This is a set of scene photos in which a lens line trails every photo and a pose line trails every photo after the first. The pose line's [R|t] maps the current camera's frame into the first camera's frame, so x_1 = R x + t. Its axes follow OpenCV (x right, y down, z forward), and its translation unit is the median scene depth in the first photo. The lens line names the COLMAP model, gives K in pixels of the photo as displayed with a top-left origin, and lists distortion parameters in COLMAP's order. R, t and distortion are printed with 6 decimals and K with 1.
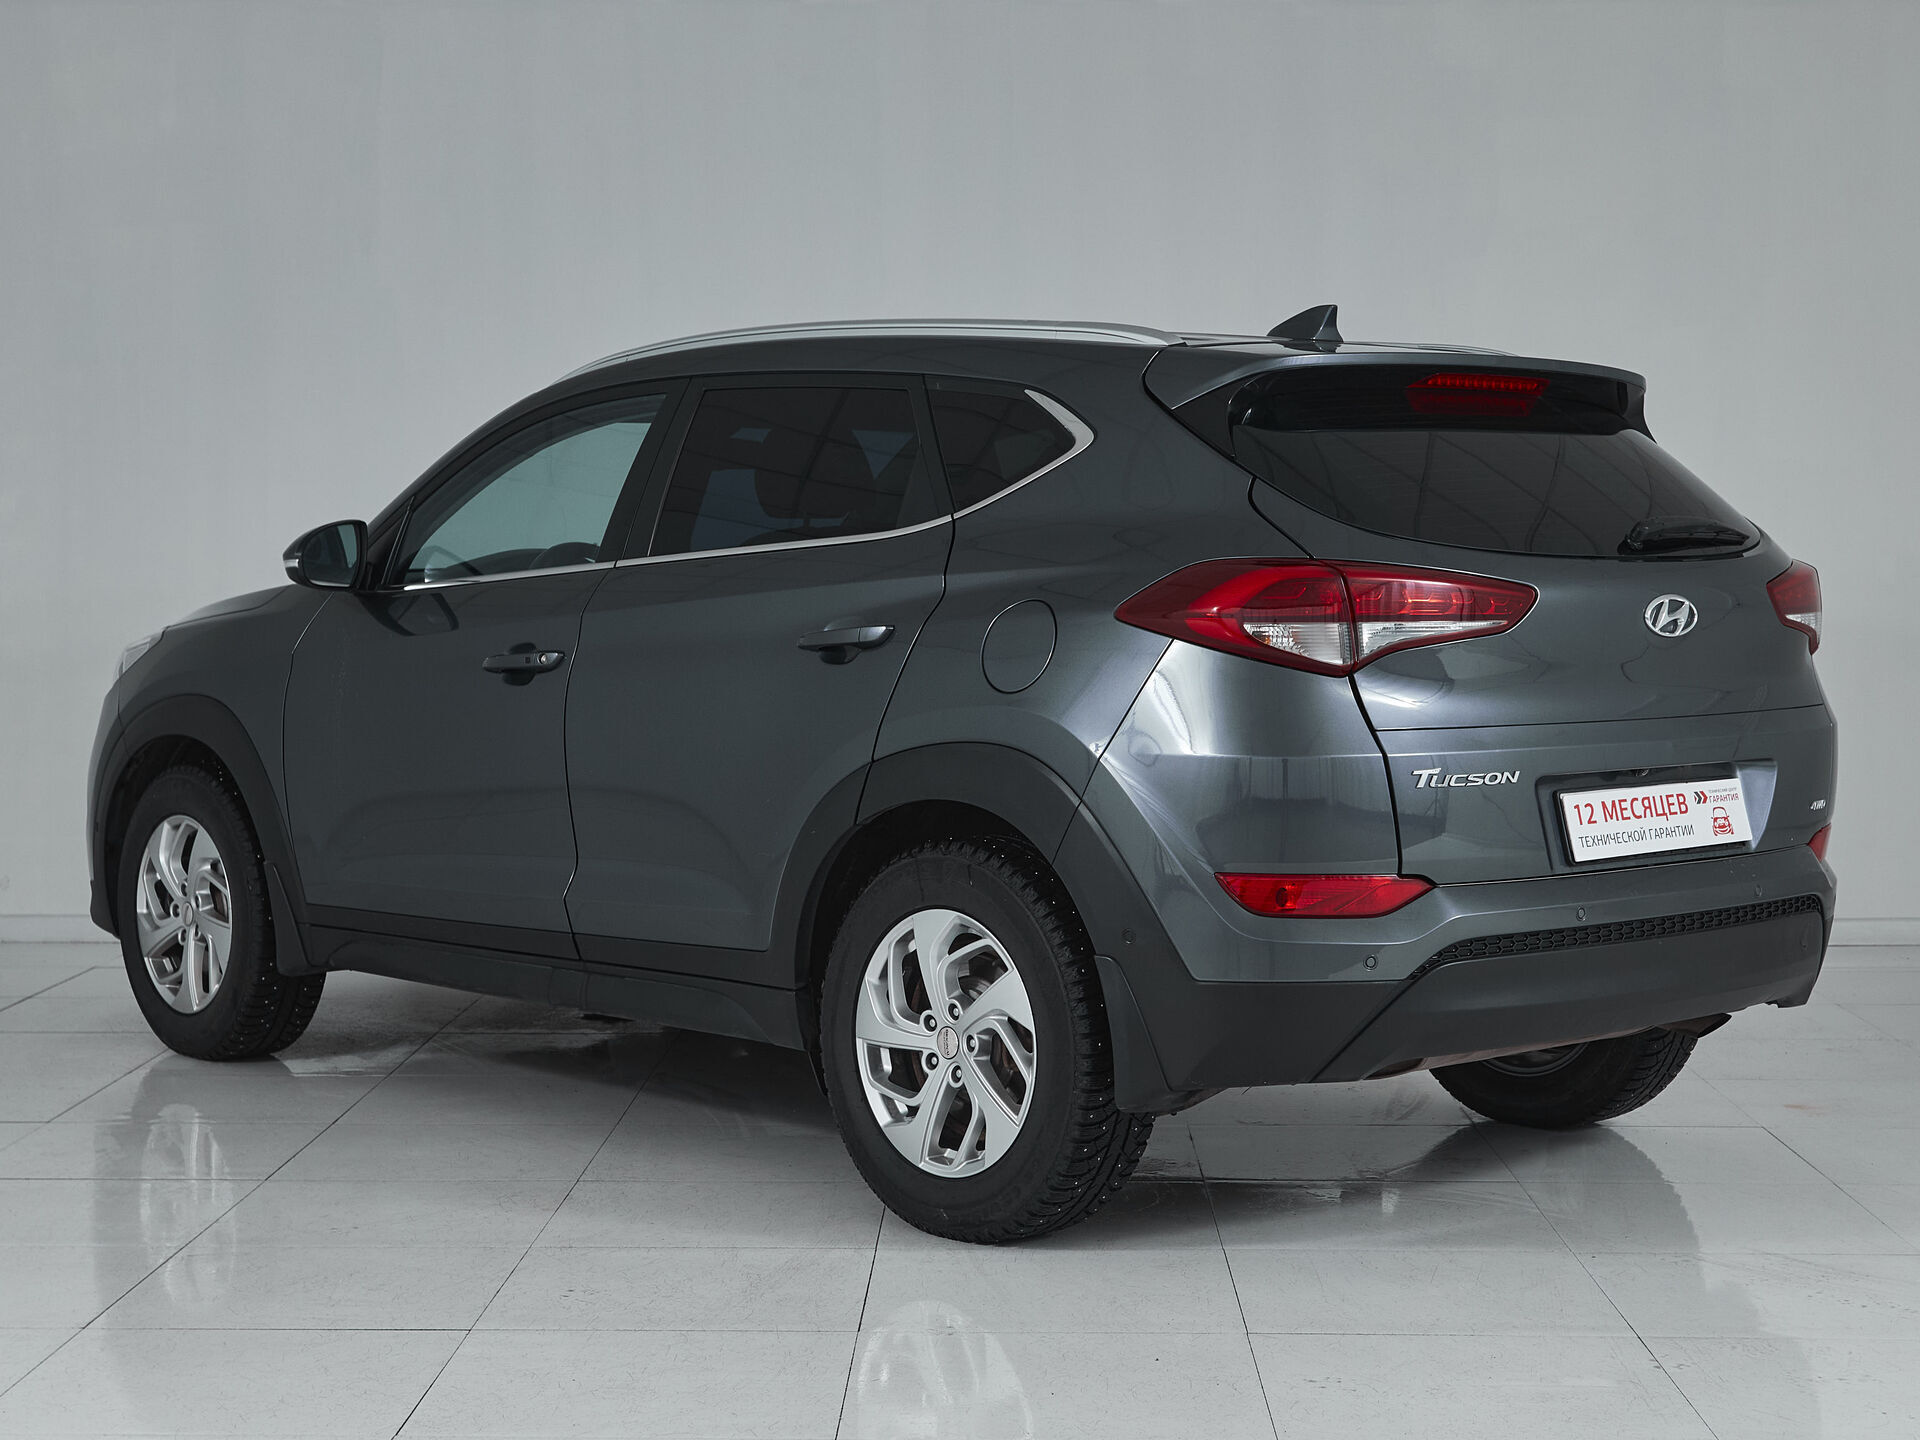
lens RADIAL K [[3166.5, 0, 960.0], [0, 3166.5, 720.0], [0, 0, 1]] dist [0.201133, -0.033427]
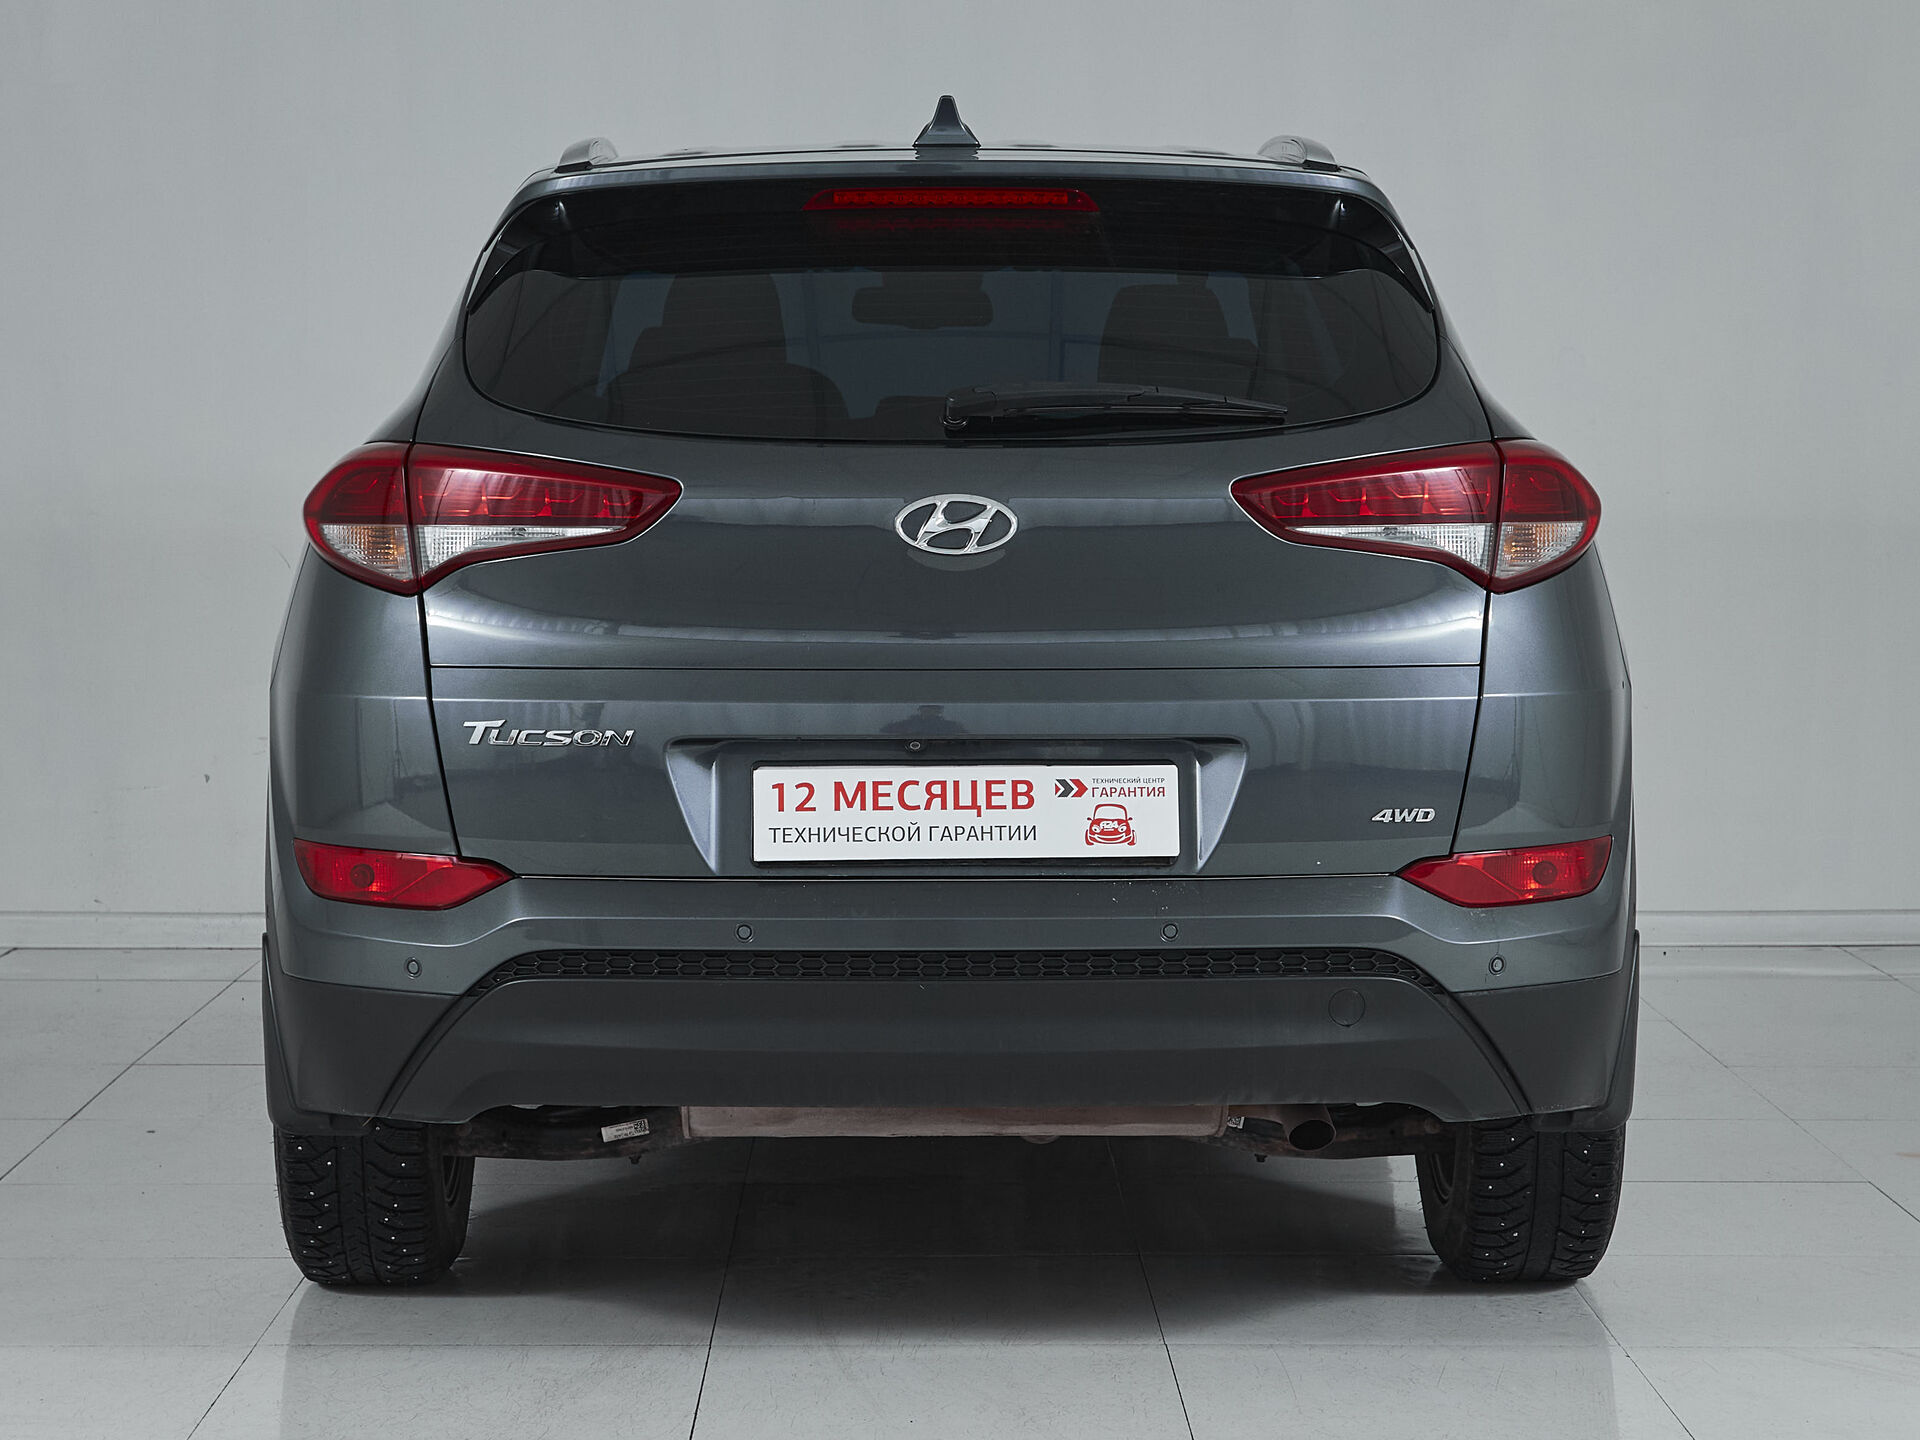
lens RADIAL K [[3166.5, 0, 960.0], [0, 3166.5, 720.0], [0, 0, 1]] dist [0.201133, -0.033427]
pose [[0.742184, 0.055203, -0.667919, 0.691062], [-0.036269, 0.998450, 0.042220, -0.019220], [0.669214, -0.007110, 0.743035, 0.487238]]
